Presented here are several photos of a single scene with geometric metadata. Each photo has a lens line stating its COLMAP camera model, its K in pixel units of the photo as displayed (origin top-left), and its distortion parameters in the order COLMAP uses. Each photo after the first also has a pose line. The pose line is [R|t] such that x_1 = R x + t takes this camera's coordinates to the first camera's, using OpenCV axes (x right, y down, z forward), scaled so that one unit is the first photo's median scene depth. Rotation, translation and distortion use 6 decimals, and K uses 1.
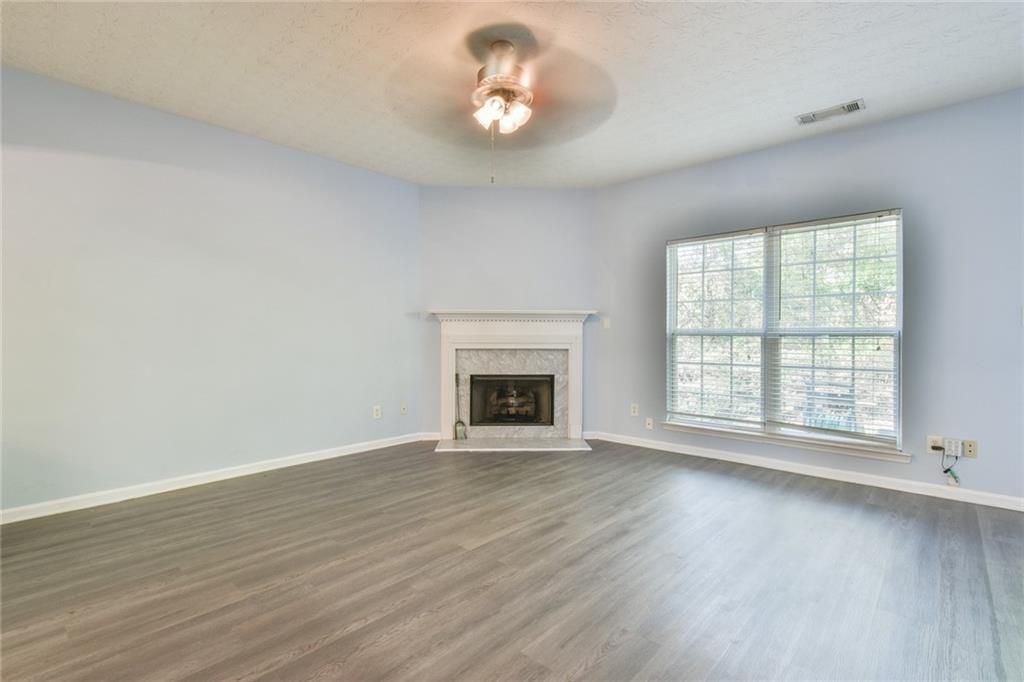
lens RADIAL K [[494.9, 0, 506.1], [0, 494.9, 343.1], [0, 0, 1]] dist [0.005644, 0.000737]
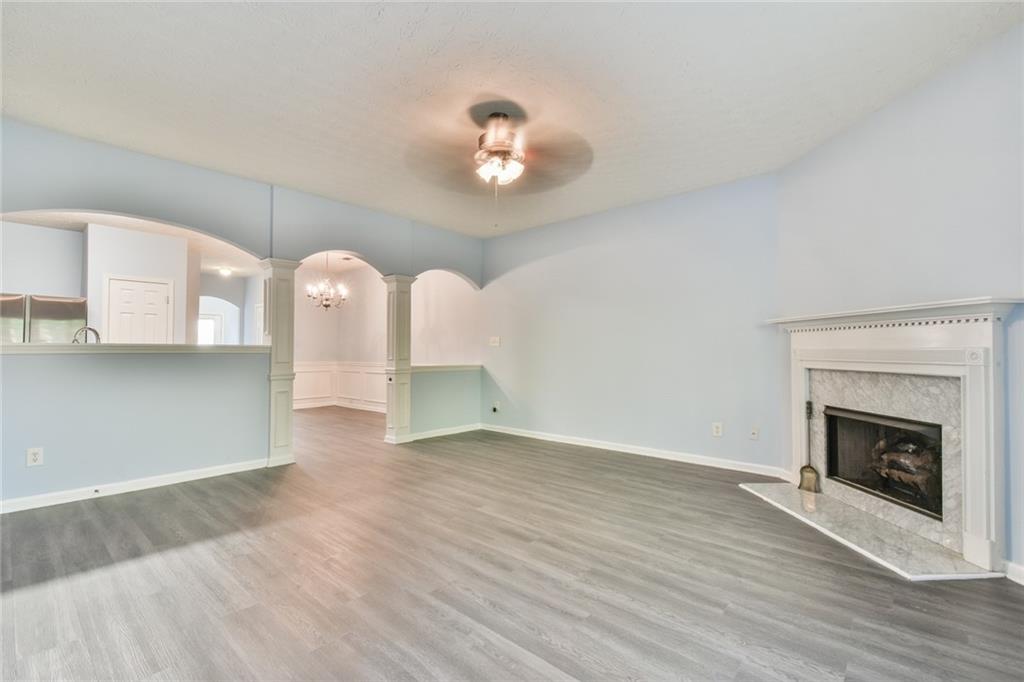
lens RADIAL K [[453.5, 0, 511.0], [0, 453.5, 350.2], [0, 0, 1]] dist [-0.000068, 0.001119]
pose [[-0.006980, -0.002711, -0.999972, 0.608997], [-0.013746, 0.999902, -0.002615, -0.007792], [0.999881, 0.013727, -0.007016, 0.575474]]
